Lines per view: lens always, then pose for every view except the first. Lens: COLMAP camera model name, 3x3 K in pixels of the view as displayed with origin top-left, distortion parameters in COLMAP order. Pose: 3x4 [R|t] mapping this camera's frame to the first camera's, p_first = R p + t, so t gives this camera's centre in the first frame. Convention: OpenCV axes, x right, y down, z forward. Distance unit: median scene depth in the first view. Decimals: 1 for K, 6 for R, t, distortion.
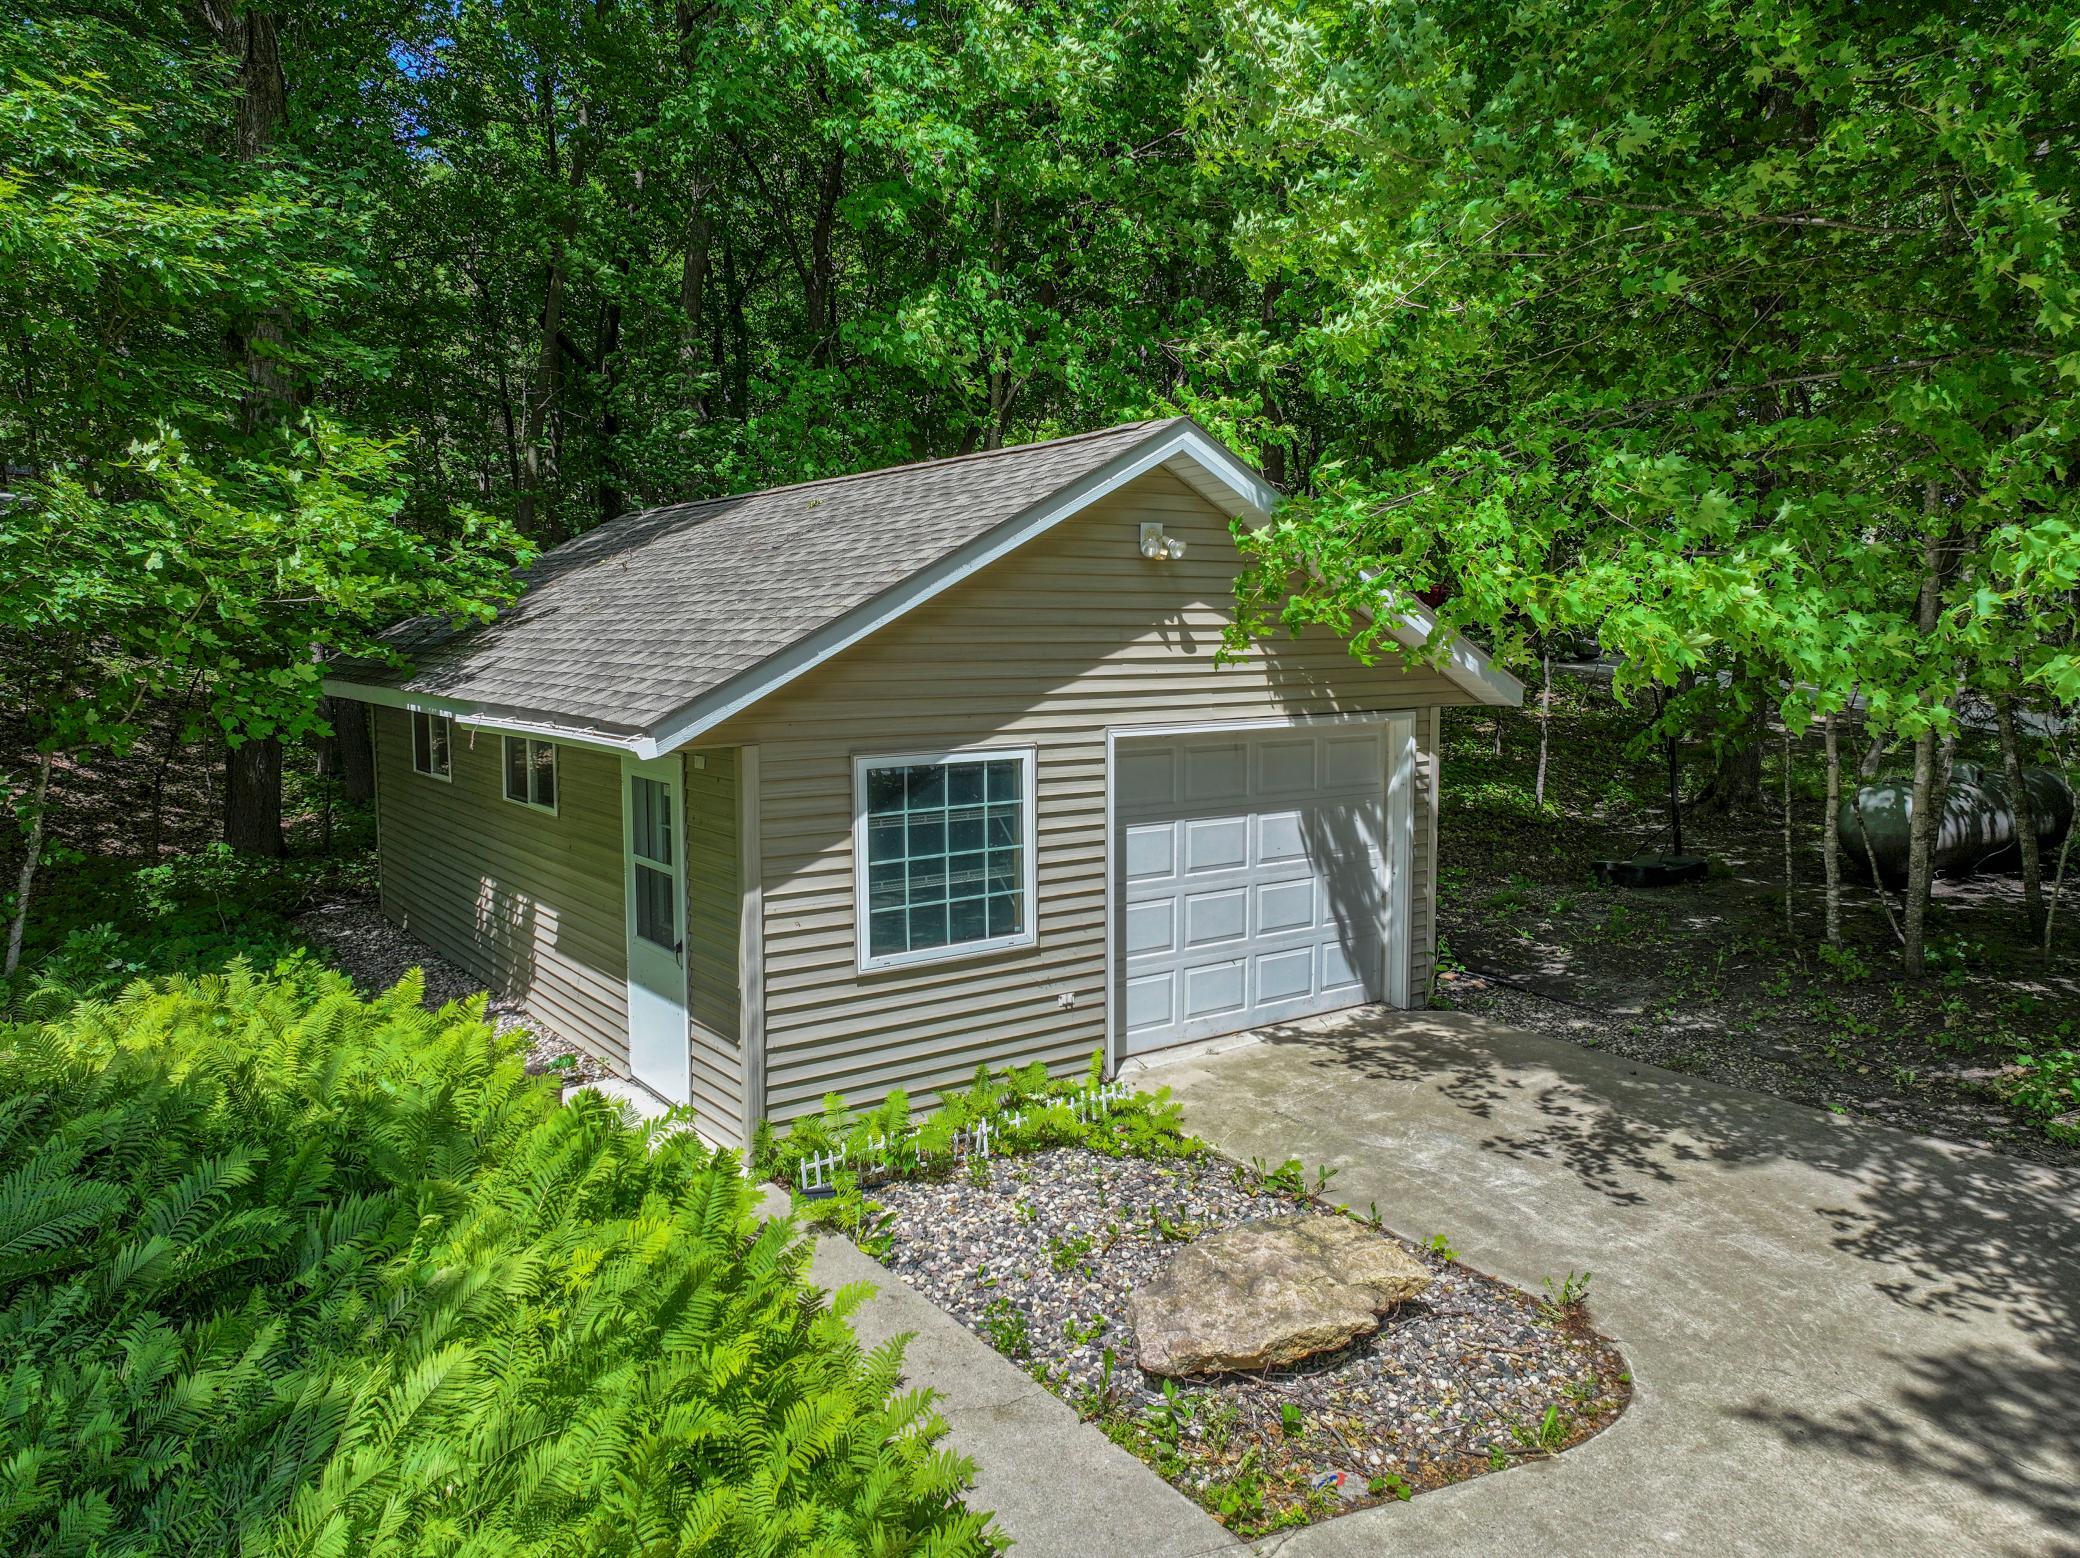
lens RADIAL K [[1450.0, 0, 1046.7], [0, 1450.0, 792.6], [0, 0, 1]] dist [-0.002440, 0.013614]
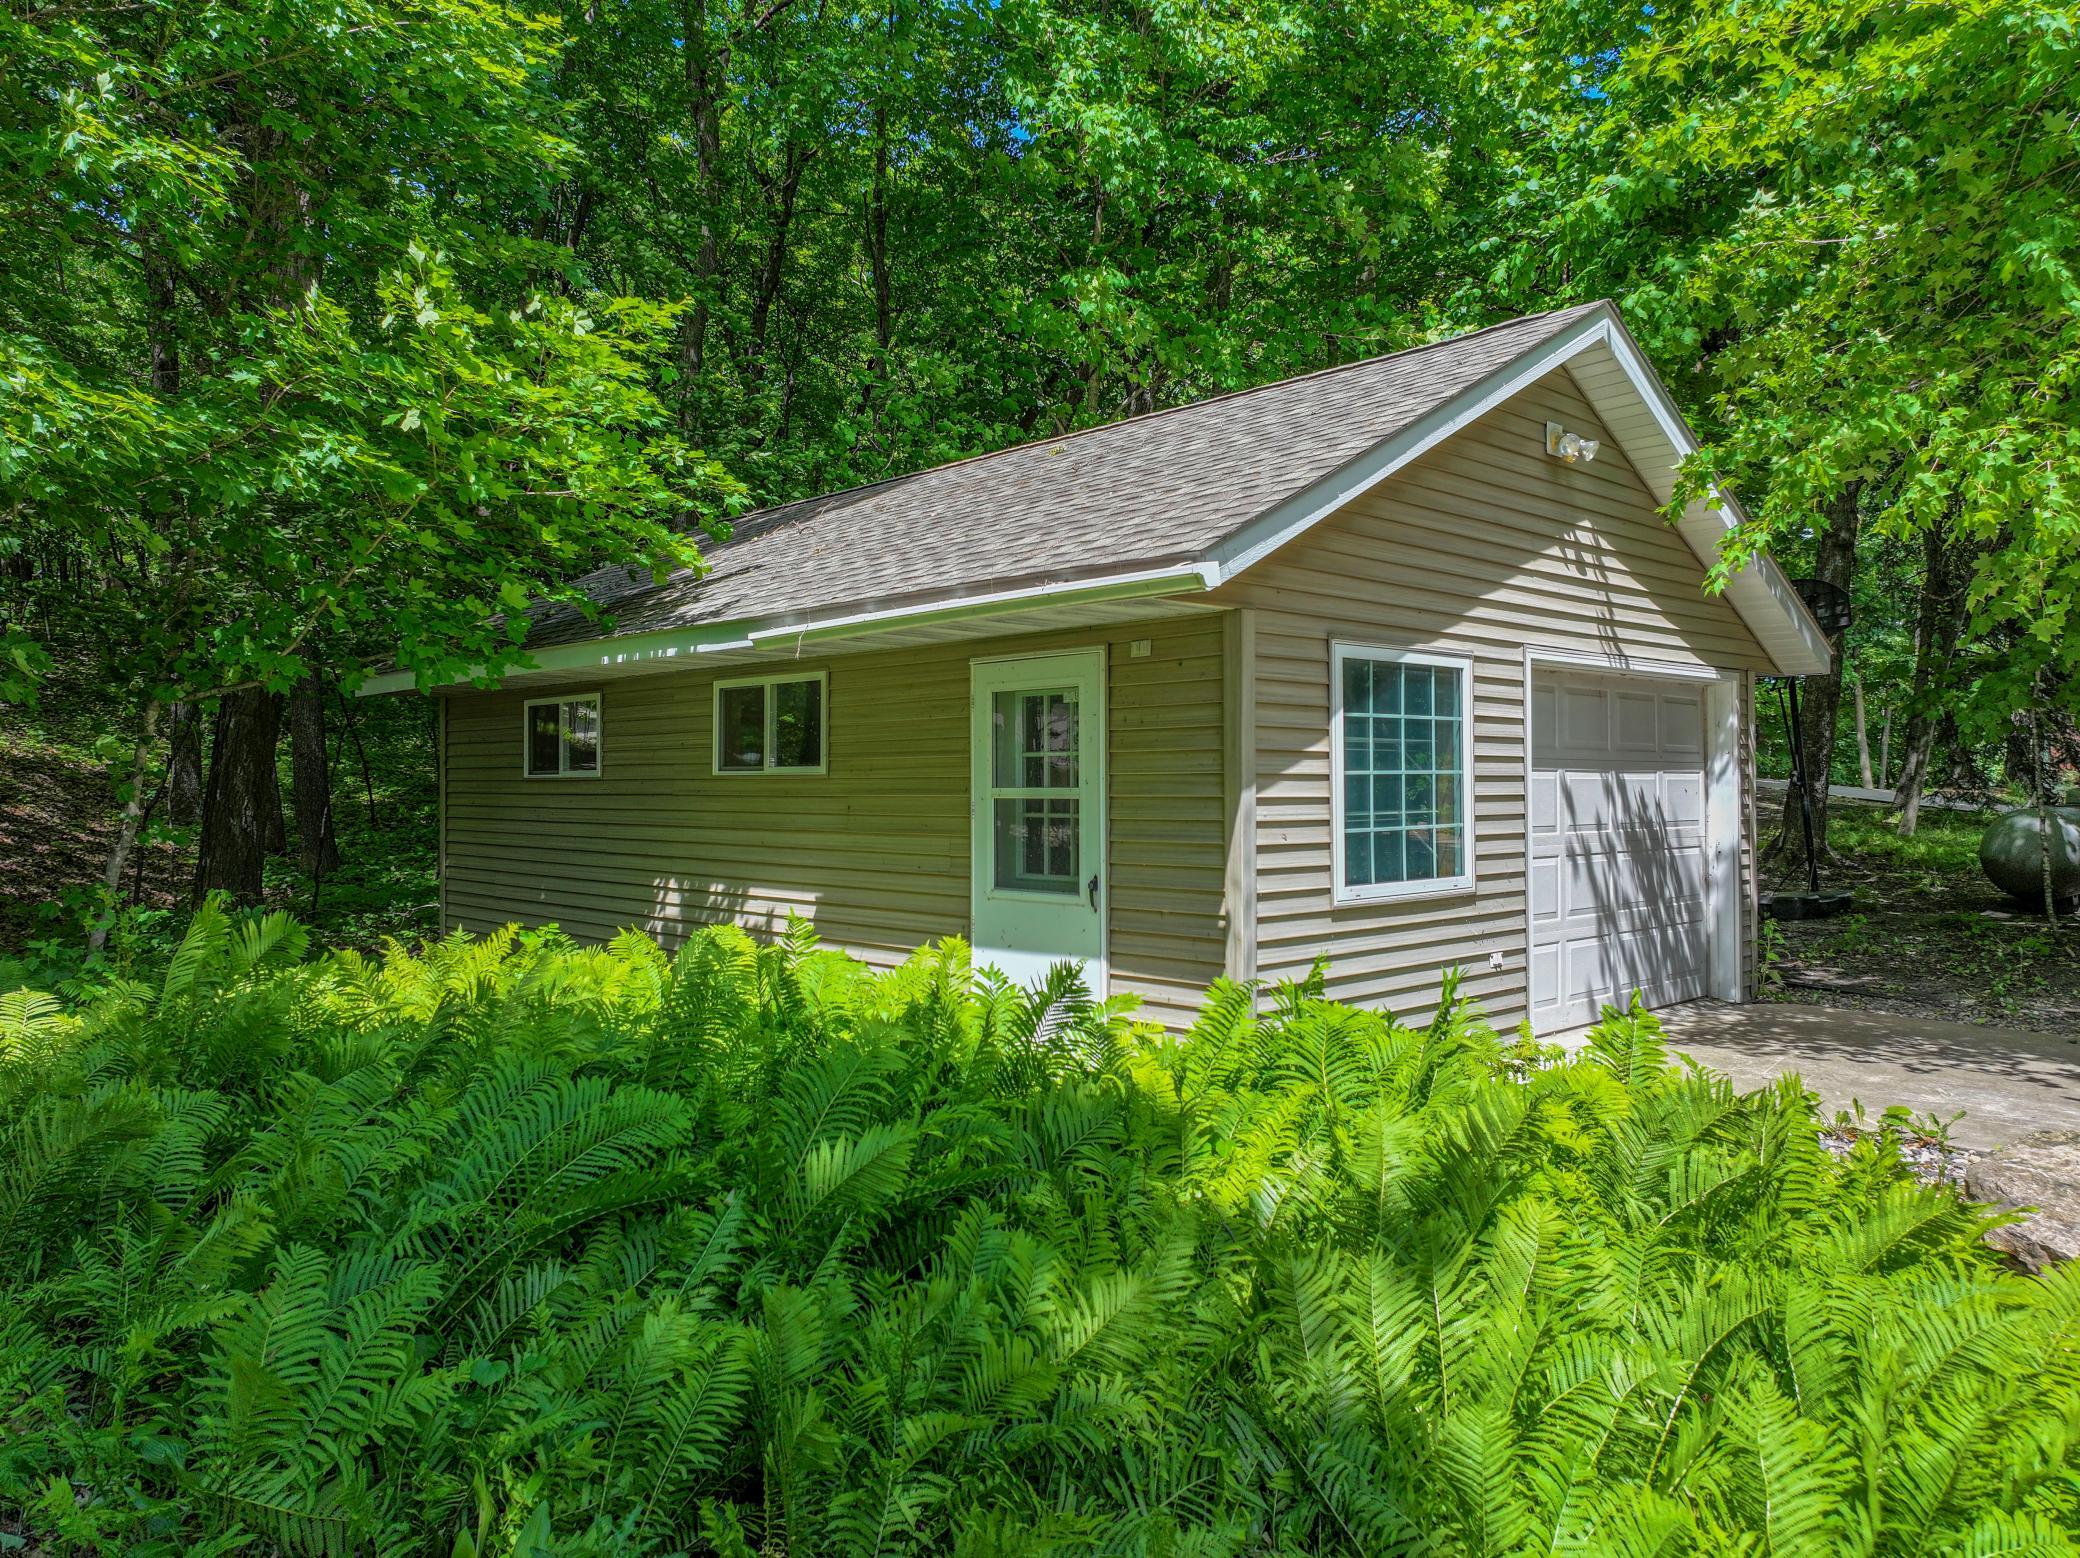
lens RADIAL K [[1450.0, 0, 1033.6], [0, 1450.0, 764.3], [0, 0, 1]] dist [-0.002440, 0.013614]
pose [[0.993516, -0.000185, 0.113691, -0.373983], [0.014306, 0.992254, -0.123401, 0.137740], [-0.112788, 0.124227, 0.985823, 0.190558]]
